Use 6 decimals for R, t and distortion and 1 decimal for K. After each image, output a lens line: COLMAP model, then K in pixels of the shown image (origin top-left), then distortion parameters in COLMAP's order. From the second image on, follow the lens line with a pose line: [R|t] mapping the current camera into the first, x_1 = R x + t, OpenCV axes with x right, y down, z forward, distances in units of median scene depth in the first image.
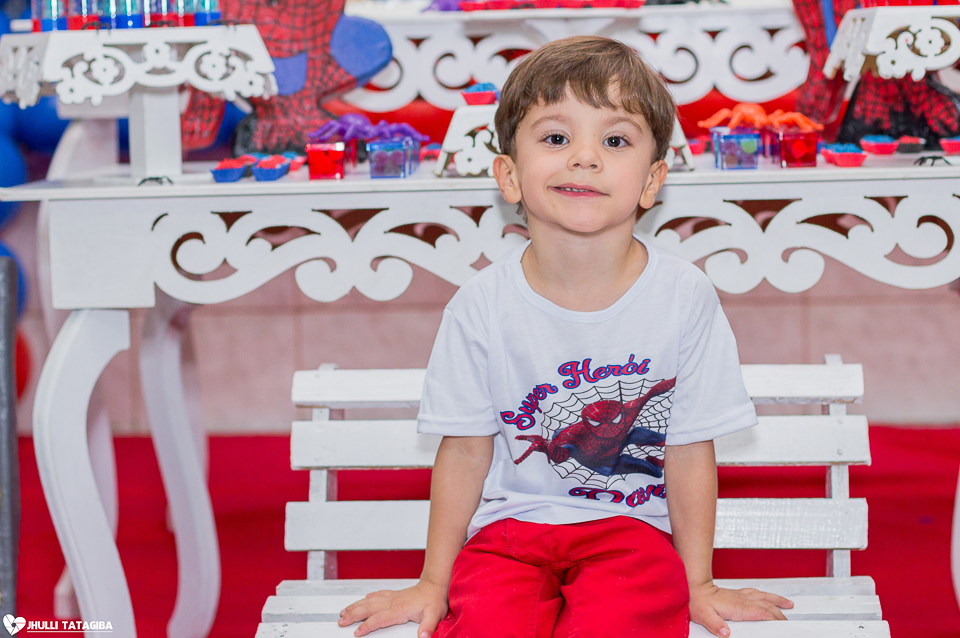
lens RADIAL K [[2512.5, 0, 415.2], [0, 2512.5, 319.4], [0, 0, 1]] dist [0.022754, -0.691542]
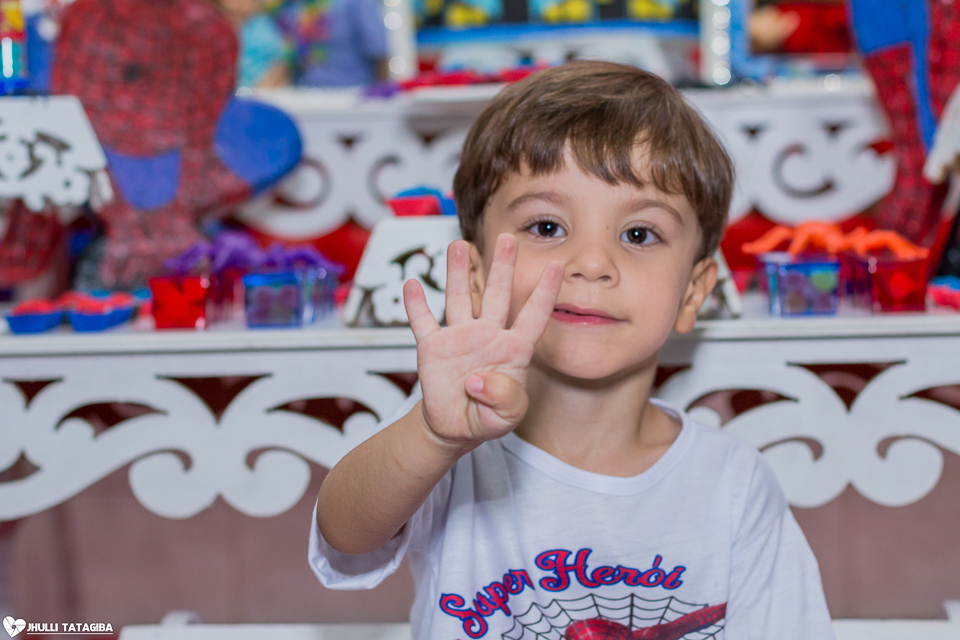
lens RADIAL K [[2413.2, 0, 442.9], [0, 2413.2, 340.7], [0, 0, 1]] dist [0.008219, -0.292723]
pose [[0.999972, 0.001913, 0.007270, 0.028570], [-0.001547, 0.998750, -0.049968, -0.021329], [-0.007356, 0.049956, 0.998724, 0.367239]]
